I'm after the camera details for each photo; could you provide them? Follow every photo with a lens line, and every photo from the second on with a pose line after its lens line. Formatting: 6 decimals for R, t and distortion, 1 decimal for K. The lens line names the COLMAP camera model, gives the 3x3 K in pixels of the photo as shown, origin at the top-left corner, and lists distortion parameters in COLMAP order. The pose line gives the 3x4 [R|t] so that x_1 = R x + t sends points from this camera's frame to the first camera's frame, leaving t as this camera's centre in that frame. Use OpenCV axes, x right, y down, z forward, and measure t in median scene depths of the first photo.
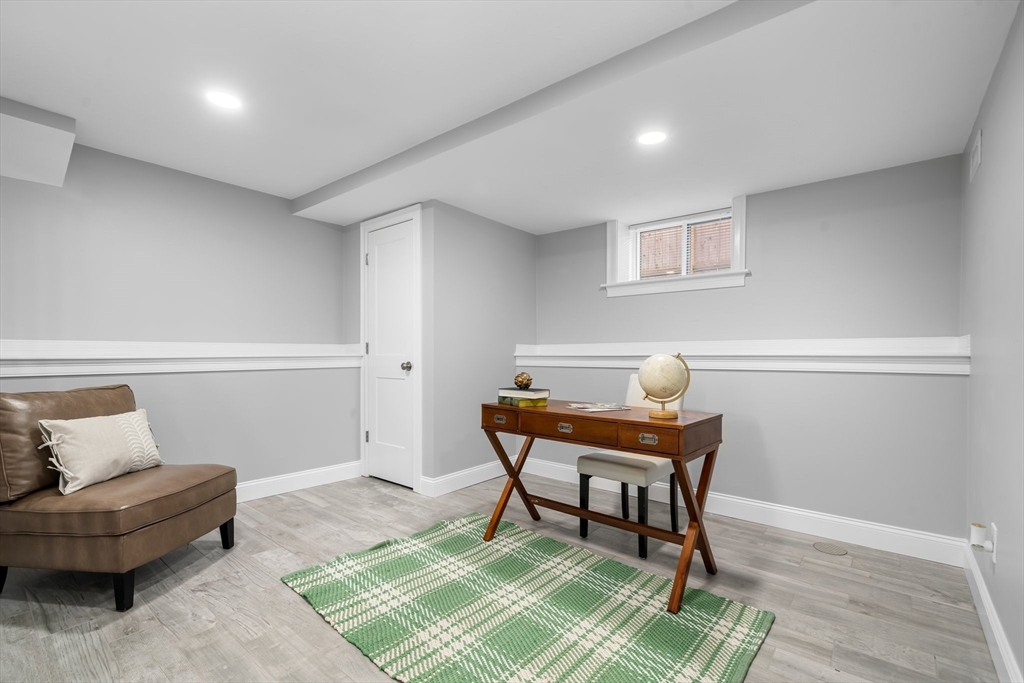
lens RADIAL K [[467.2, 0, 507.3], [0, 467.2, 353.7], [0, 0, 1]] dist [-0.004199, 0.001707]
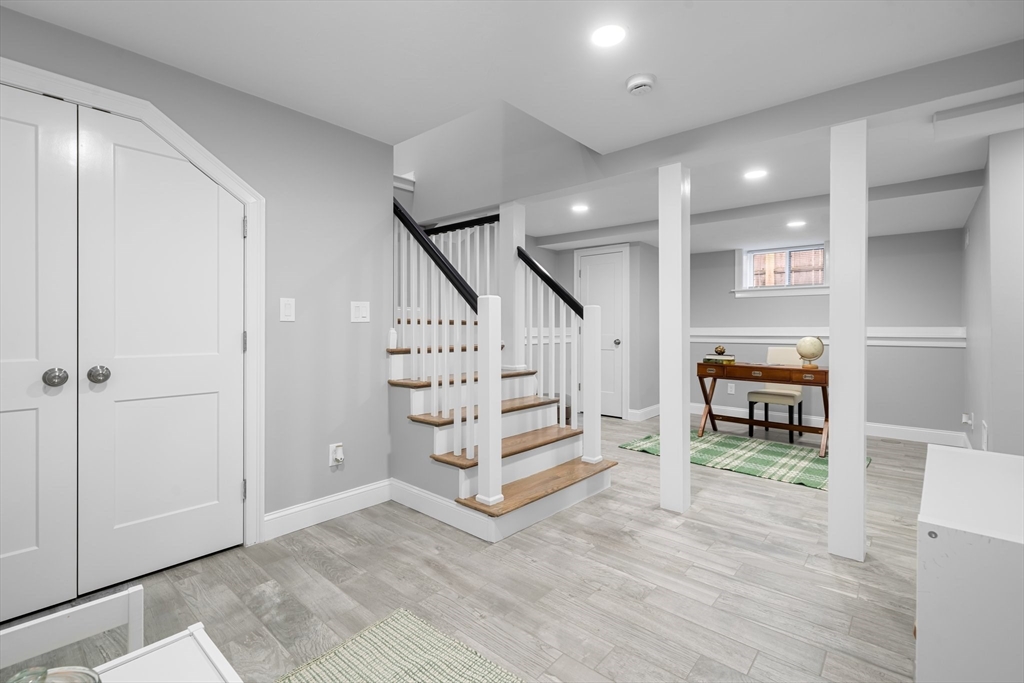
lens RADIAL K [[467.2, 0, 507.9], [0, 467.2, 329.4], [0, 0, 1]] dist [-0.004199, 0.001707]
pose [[0.999539, 0.002452, -0.030270, -0.749309], [-0.002433, 0.999997, 0.000655, -0.024127], [0.030271, -0.000581, 0.999542, -0.870857]]
